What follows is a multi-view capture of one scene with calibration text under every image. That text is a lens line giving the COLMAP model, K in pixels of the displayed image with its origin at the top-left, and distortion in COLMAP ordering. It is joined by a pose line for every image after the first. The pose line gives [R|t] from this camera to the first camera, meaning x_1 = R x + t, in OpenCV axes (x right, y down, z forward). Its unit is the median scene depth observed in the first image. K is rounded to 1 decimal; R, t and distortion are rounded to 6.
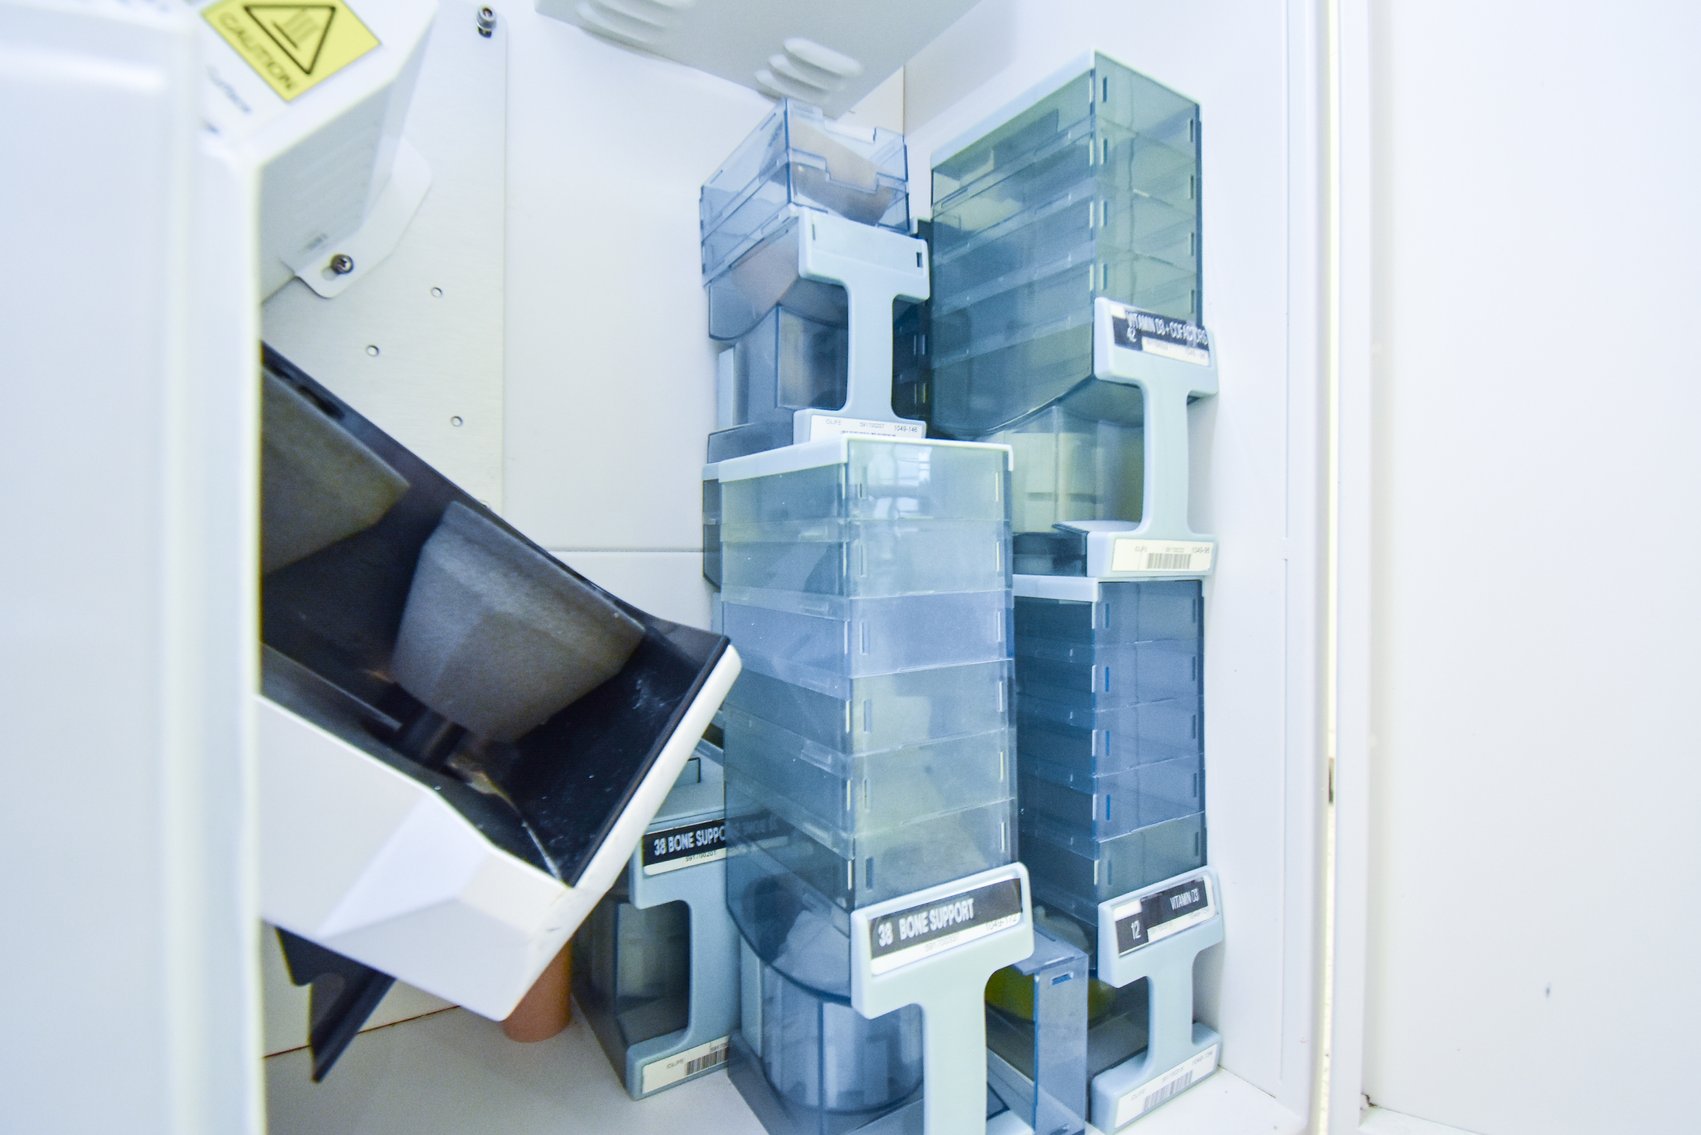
lens RADIAL K [[752.8, 0, 850.5], [0, 752.8, 567.5], [0, 0, 1]] dist [0.001620, -0.018095]
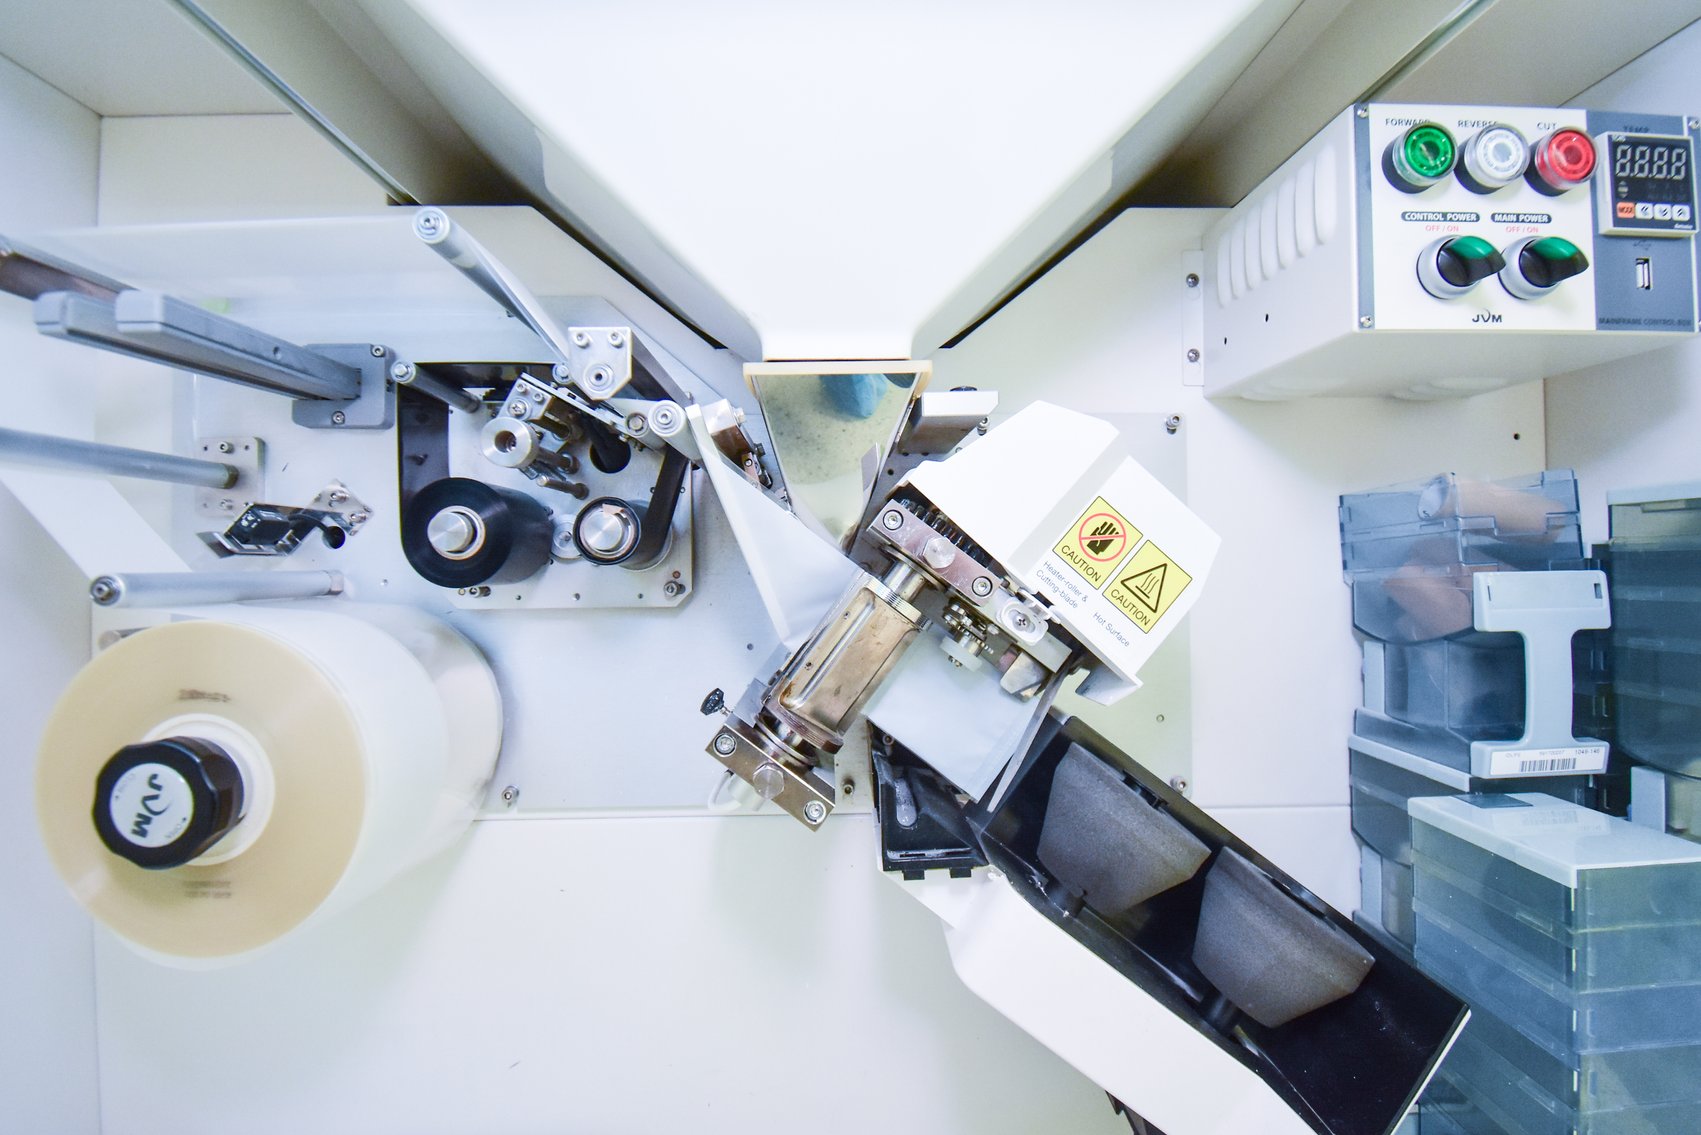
lens RADIAL K [[809.8, 0, 850.5], [0, 809.8, 567.5], [0, 0, 1]] dist [0.001290, -0.016774]
pose [[0.848468, -0.023283, -0.528735, -0.210686], [0.015990, 0.999704, -0.018363, -0.445431], [0.529006, 0.007126, 0.848588, -0.535755]]
